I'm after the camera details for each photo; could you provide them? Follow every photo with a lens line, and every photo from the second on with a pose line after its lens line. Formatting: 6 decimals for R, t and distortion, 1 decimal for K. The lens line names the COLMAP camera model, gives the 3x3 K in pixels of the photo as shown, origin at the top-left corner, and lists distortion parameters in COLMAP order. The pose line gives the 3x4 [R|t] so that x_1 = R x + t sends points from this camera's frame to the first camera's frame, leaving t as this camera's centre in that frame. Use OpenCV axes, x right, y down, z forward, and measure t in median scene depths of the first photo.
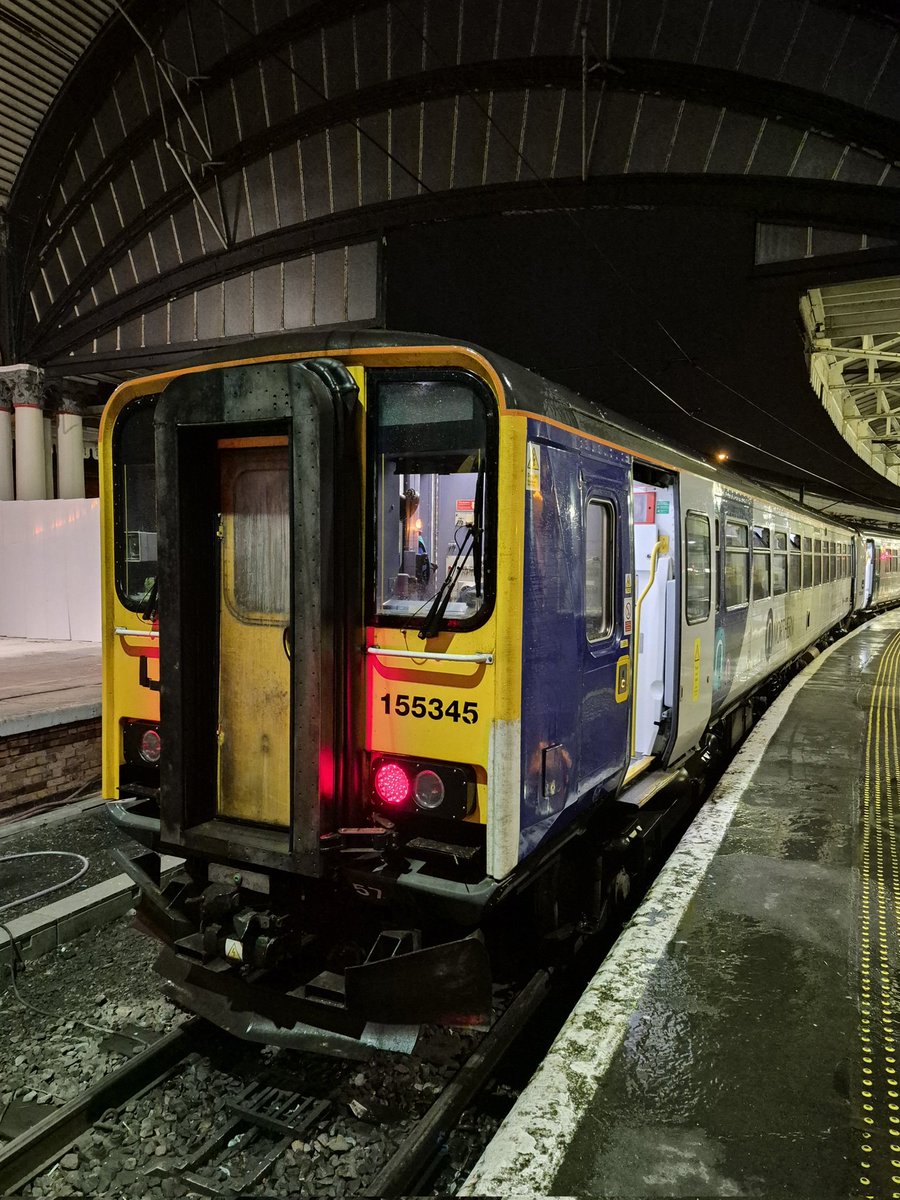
lens RADIAL K [[880.7, 0, 455.0], [0, 880.7, 615.6], [0, 0, 1]] dist [-0.002348, 0.002964]
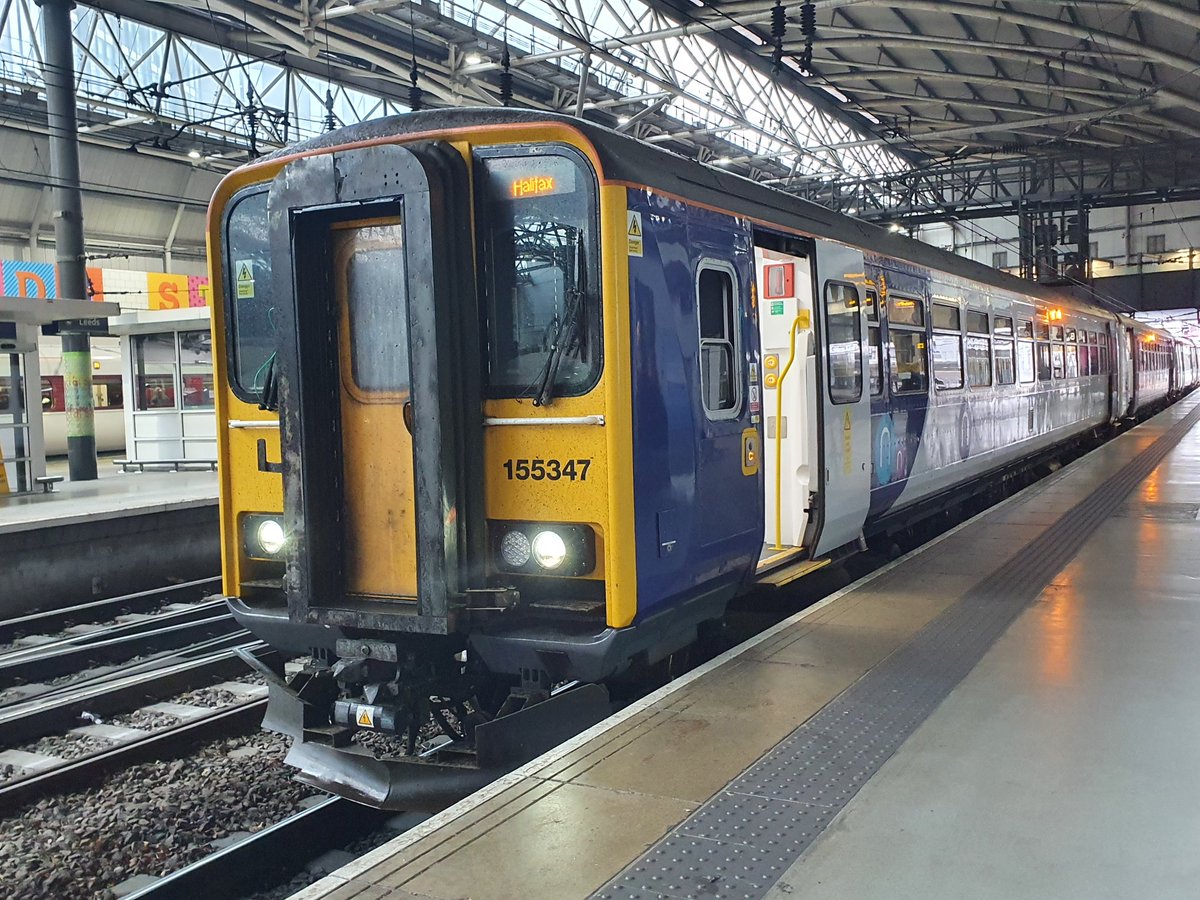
lens RADIAL K [[1226.3, 0, 599.4], [0, 1226.3, 448.6], [0, 0, 1]] dist [0.014166, 0.000187]
pose [[0.998808, -0.045522, -0.017641, 0.057914], [0.045149, 0.998760, -0.020984, 0.111356], [0.018574, 0.020163, 0.999624, -0.446421]]
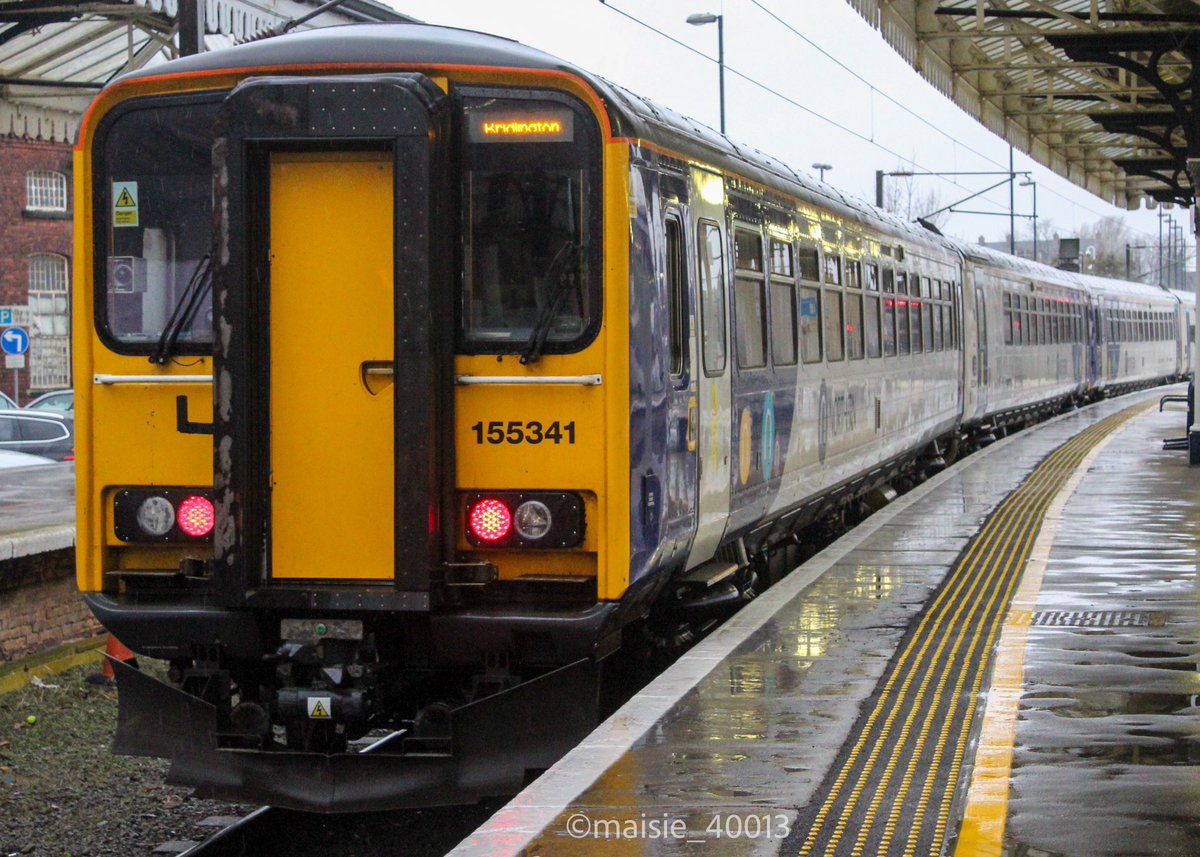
lens RADIAL K [[2838.7, 0, 599.9], [0, 2838.7, 428.1], [0, 0, 1]] dist [-0.119686, -0.141303]
pose [[0.957600, -0.032823, 0.286226, -0.831193], [0.042847, 0.998666, -0.028826, 0.190410], [-0.284898, 0.039868, 0.957728, -1.978298]]
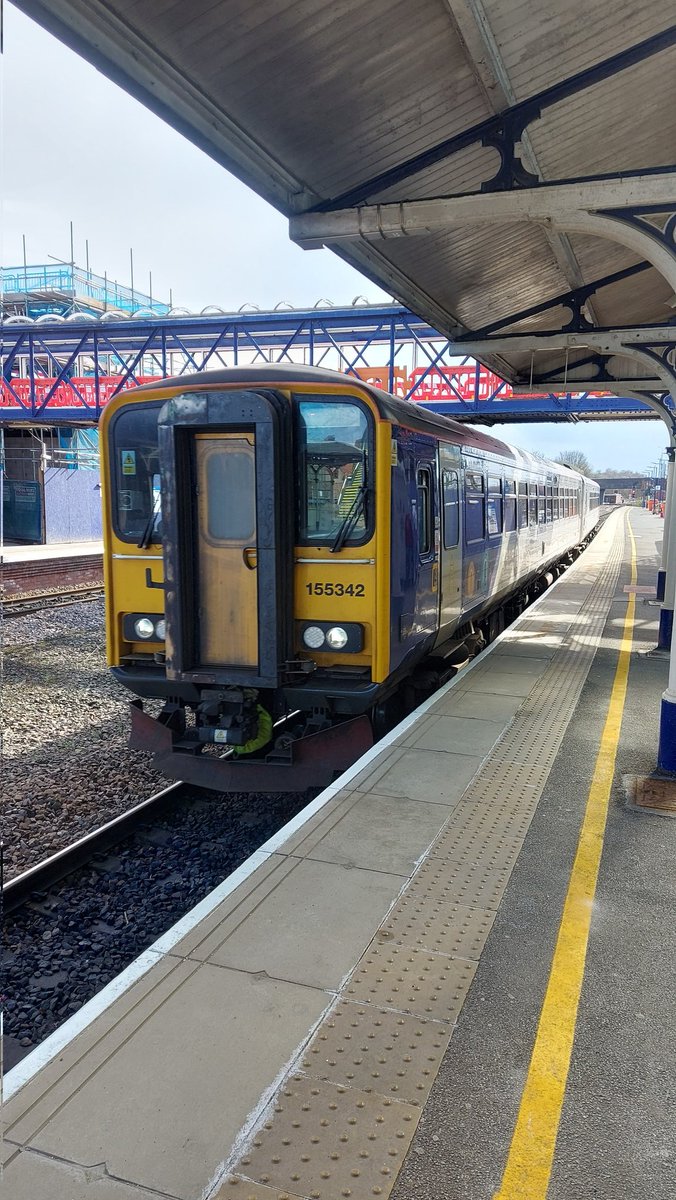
lens RADIAL K [[932.3, 0, 338.7], [0, 932.3, 603.6], [0, 0, 1]] dist [0.000816, -0.000329]
pose [[0.986513, -0.037277, 0.159379, -0.314929], [0.030939, 0.998636, 0.042067, 0.054016], [-0.160730, -0.036569, 0.986321, -0.823234]]
